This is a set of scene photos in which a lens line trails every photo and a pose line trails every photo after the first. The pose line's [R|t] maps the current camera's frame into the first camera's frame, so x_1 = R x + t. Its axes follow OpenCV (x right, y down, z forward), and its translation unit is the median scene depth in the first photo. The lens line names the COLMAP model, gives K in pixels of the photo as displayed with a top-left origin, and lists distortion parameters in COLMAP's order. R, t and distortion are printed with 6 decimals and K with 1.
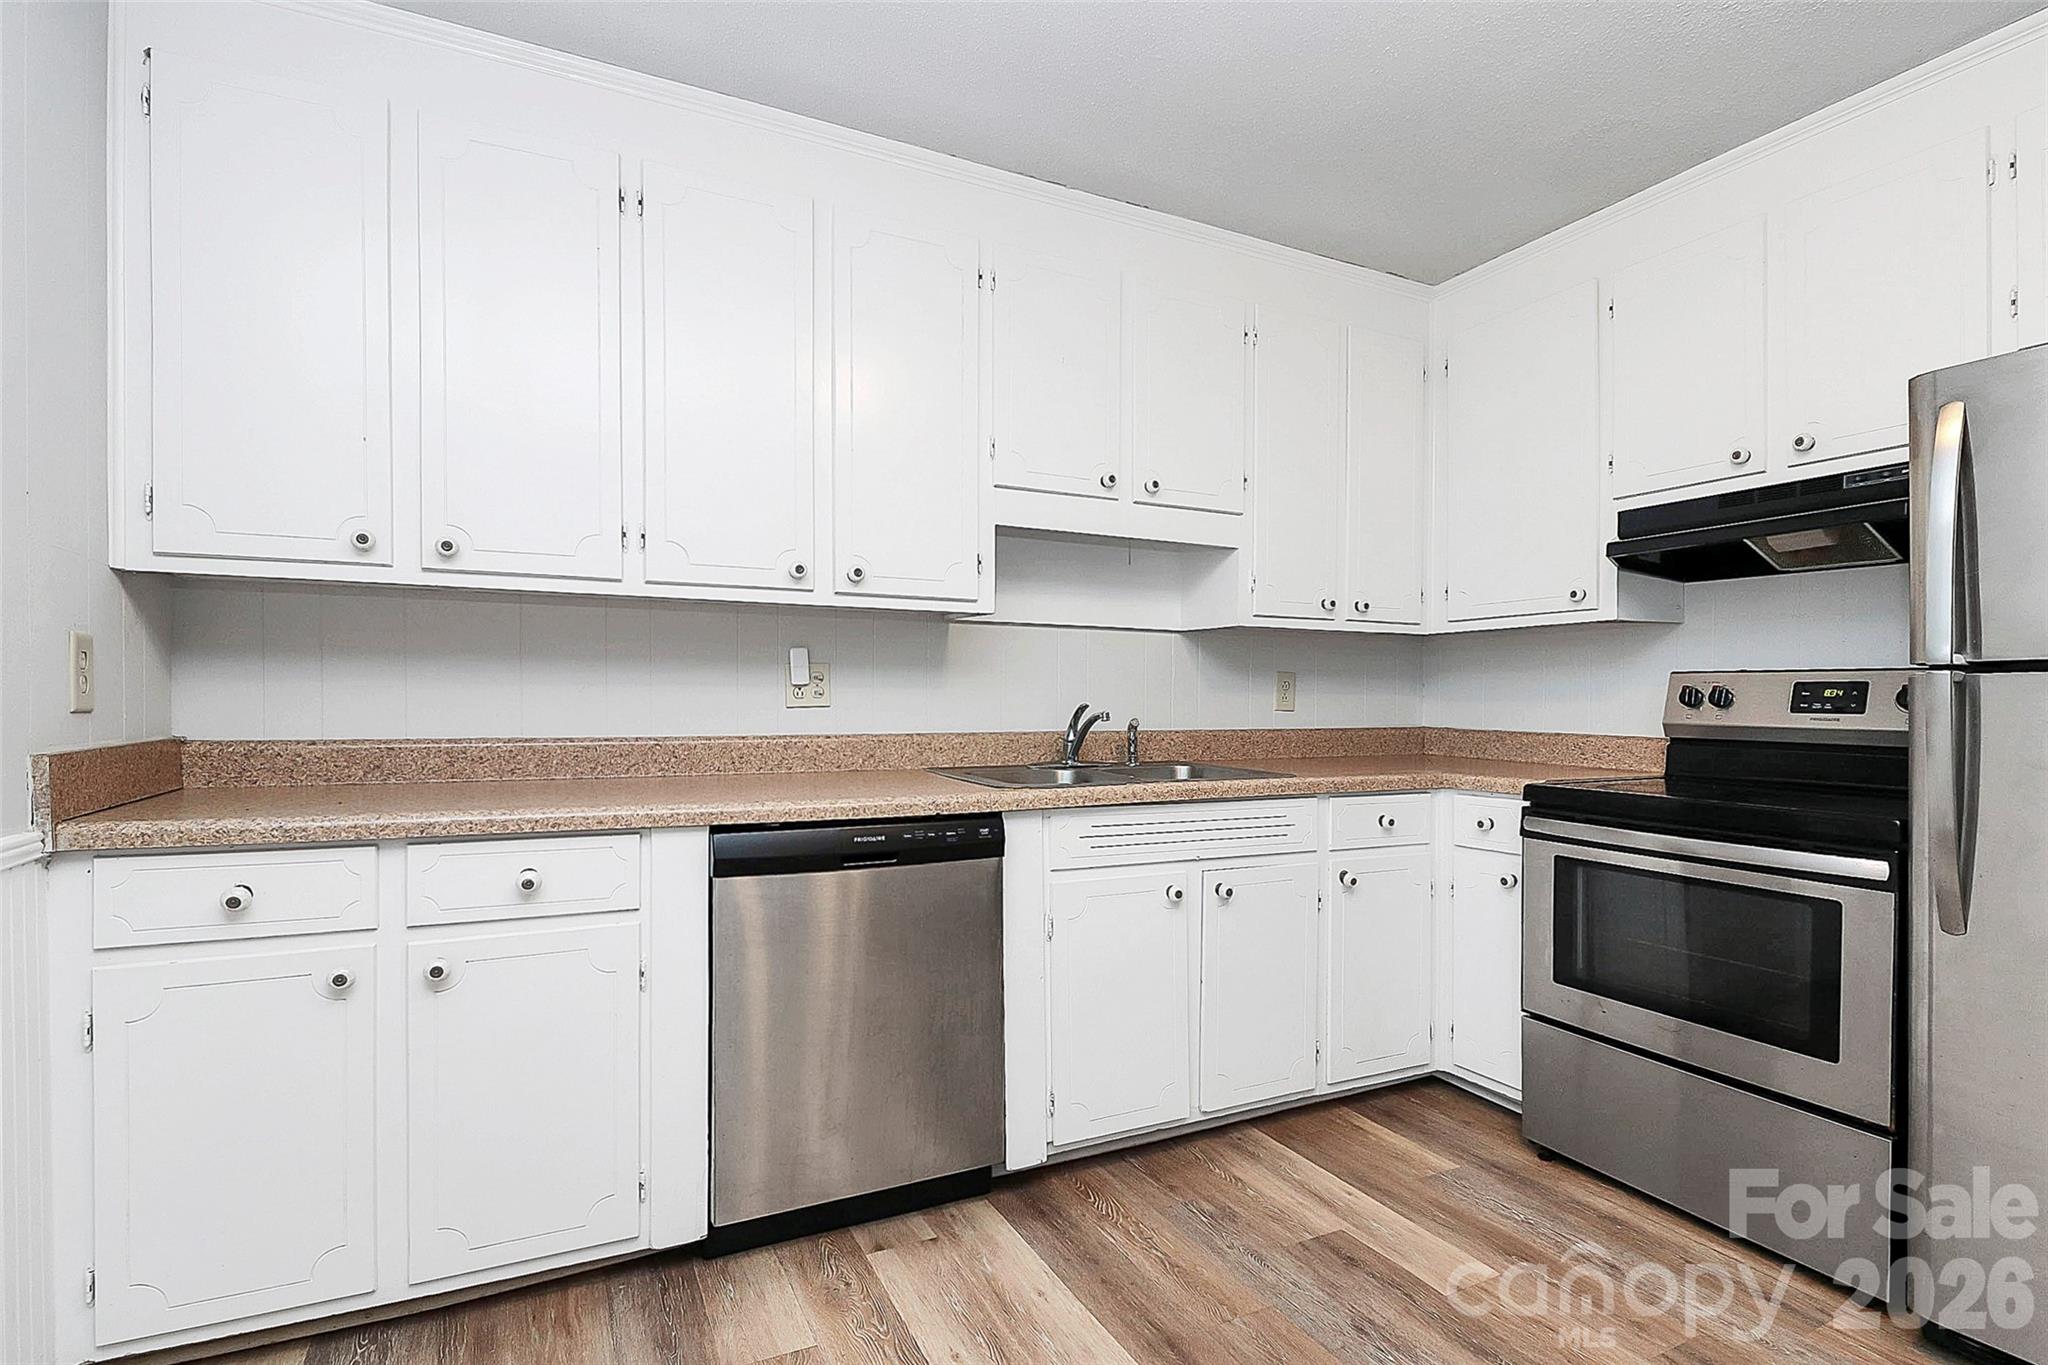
lens RADIAL K [[961.9, 0, 1035.4], [0, 961.9, 725.1], [0, 0, 1]] dist [-0.004972, -0.000476]
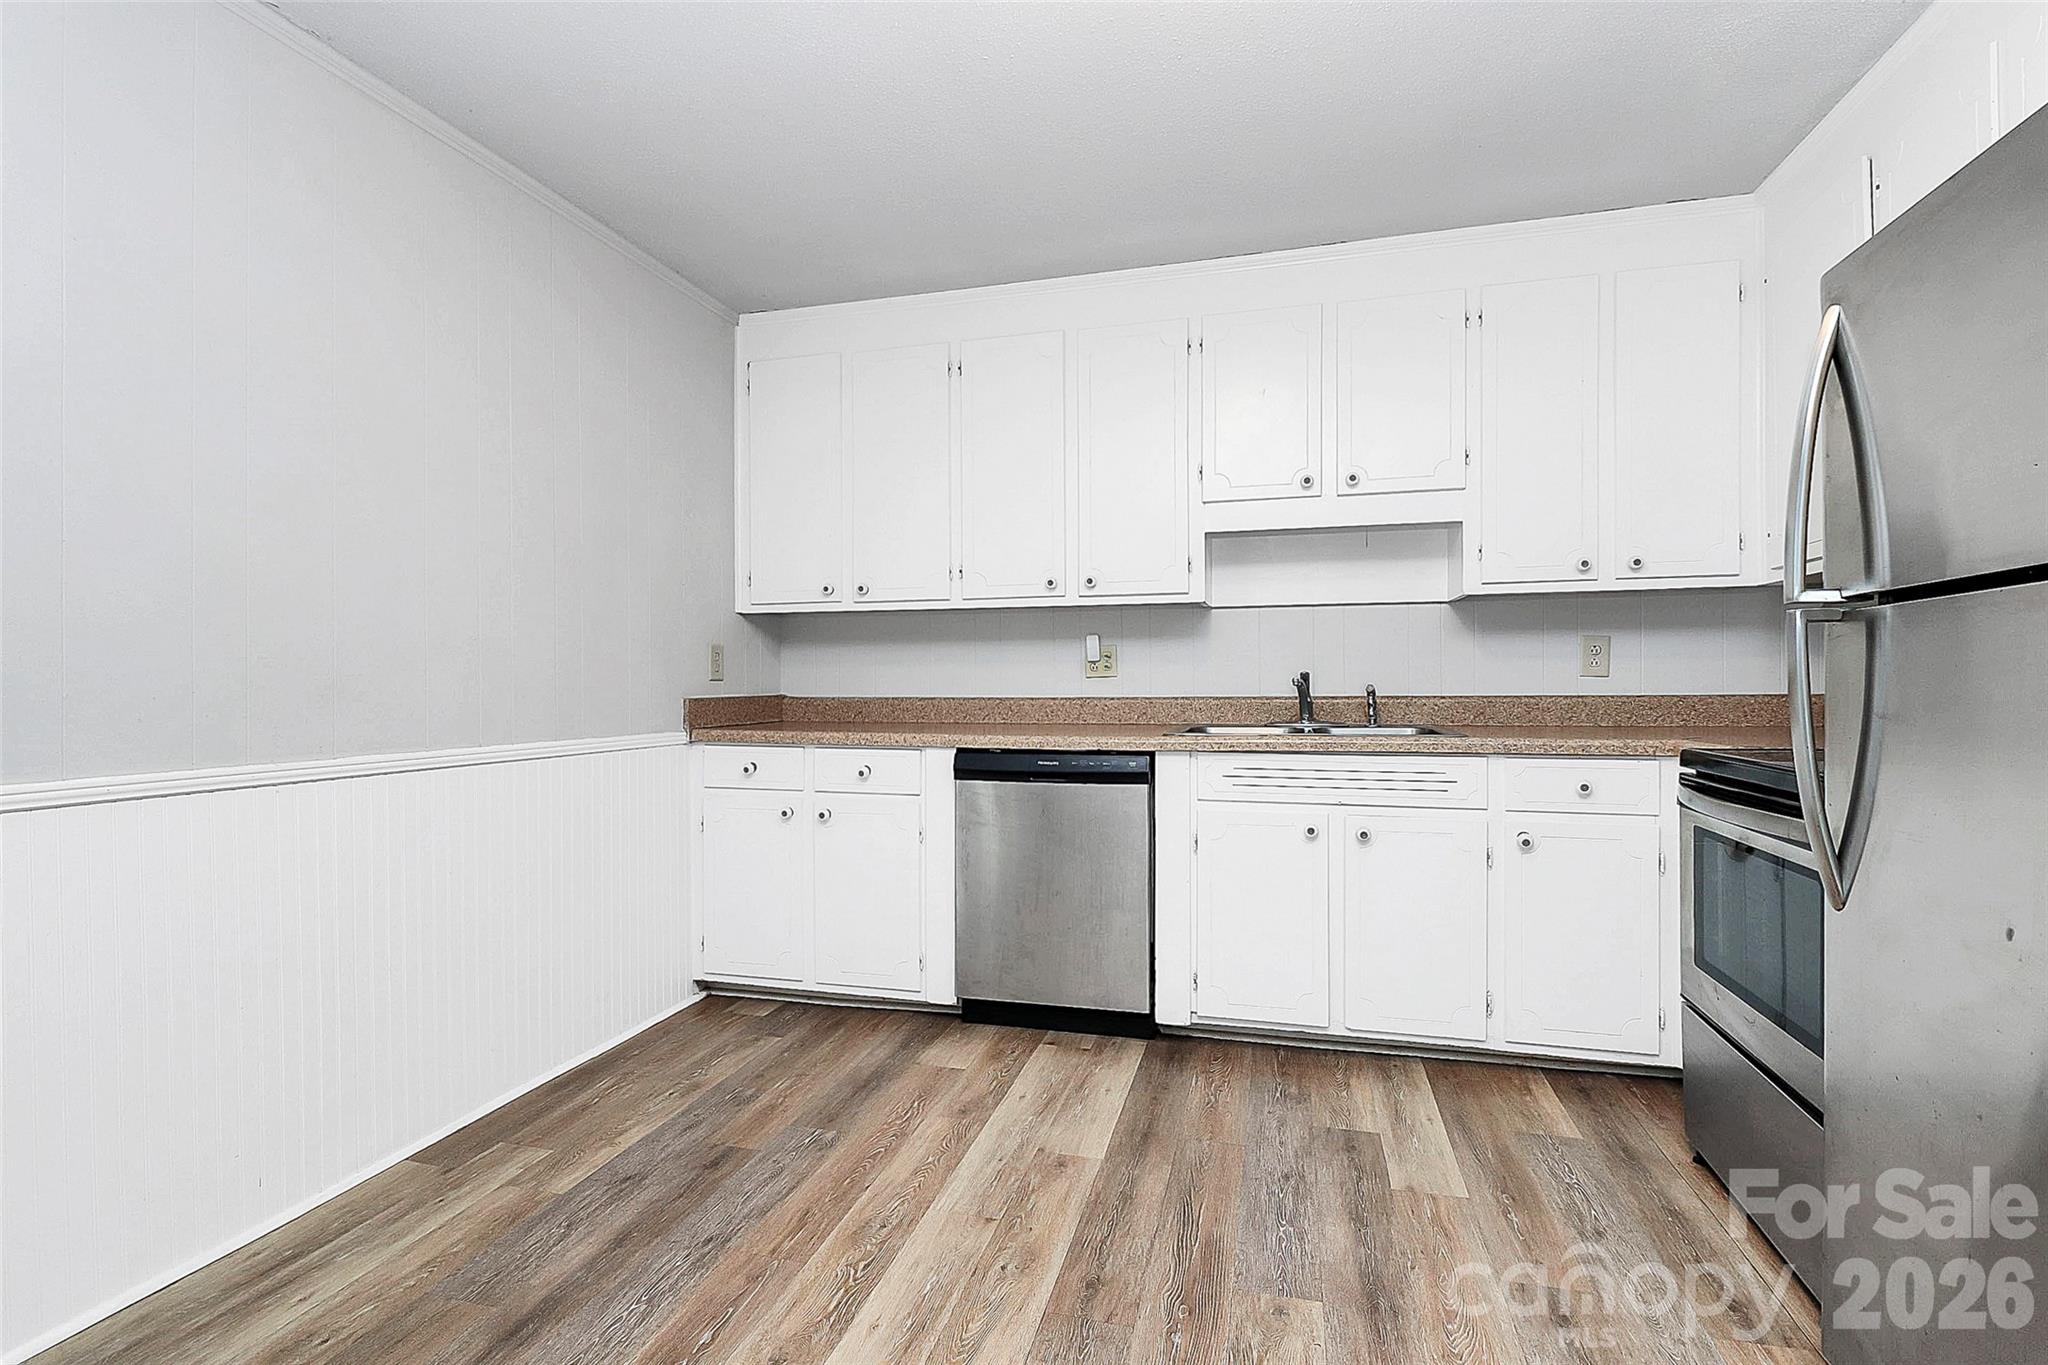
lens RADIAL K [[961.9, 0, 1033.8], [0, 961.9, 673.4], [0, 0, 1]] dist [-0.004972, -0.000476]
pose [[0.742184, -0.014829, -0.670032, 0.710151], [-0.007070, 0.999526, -0.029952, 0.021596], [0.670159, 0.026967, 0.741727, -0.108530]]
